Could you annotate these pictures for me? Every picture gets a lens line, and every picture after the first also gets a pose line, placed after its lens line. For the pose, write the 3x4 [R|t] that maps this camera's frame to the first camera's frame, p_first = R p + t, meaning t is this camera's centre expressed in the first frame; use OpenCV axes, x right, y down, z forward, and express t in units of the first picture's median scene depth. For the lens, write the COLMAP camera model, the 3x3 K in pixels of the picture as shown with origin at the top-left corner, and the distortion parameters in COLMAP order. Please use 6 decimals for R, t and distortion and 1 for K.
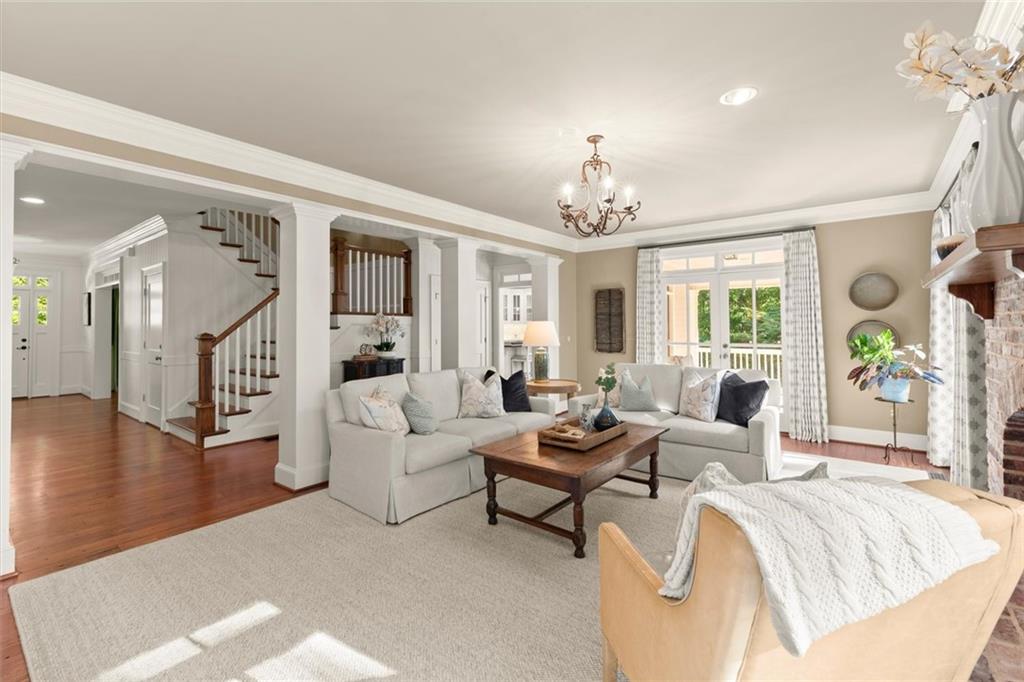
lens RADIAL K [[446.8, 0, 515.7], [0, 446.8, 324.4], [0, 0, 1]] dist [0.001777, 0.000075]
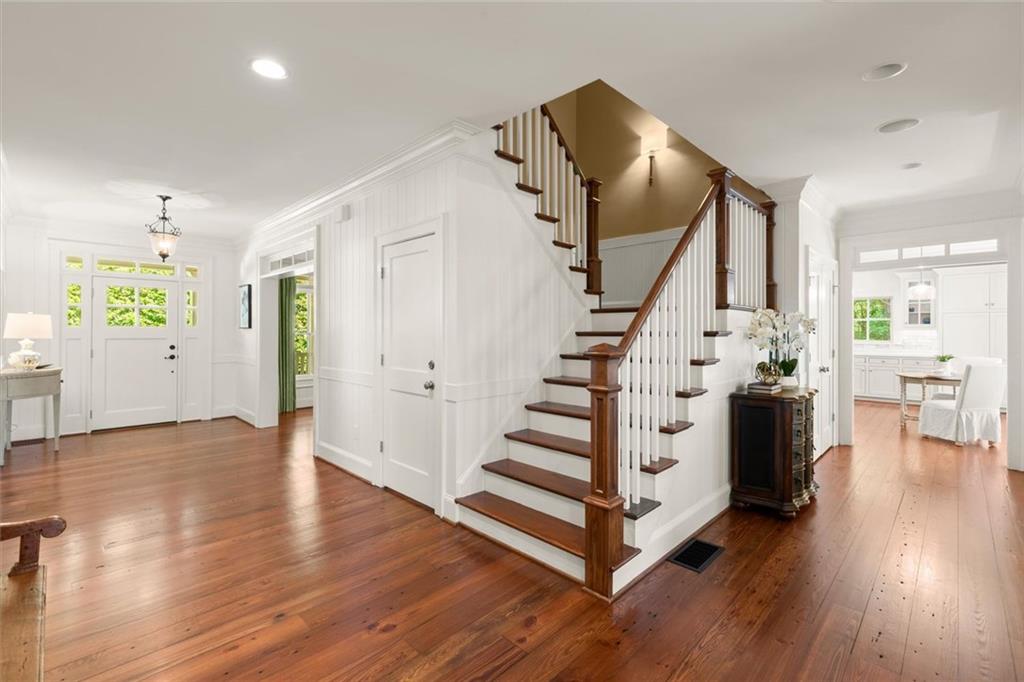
lens RADIAL K [[446.8, 0, 511.6], [0, 446.8, 337.1], [0, 0, 1]] dist [0.001777, 0.000075]
pose [[0.992980, 0.006853, -0.118081, -0.445223], [-0.005055, 0.999867, 0.015523, 0.003562], [0.118172, -0.014817, 0.992883, 0.320315]]
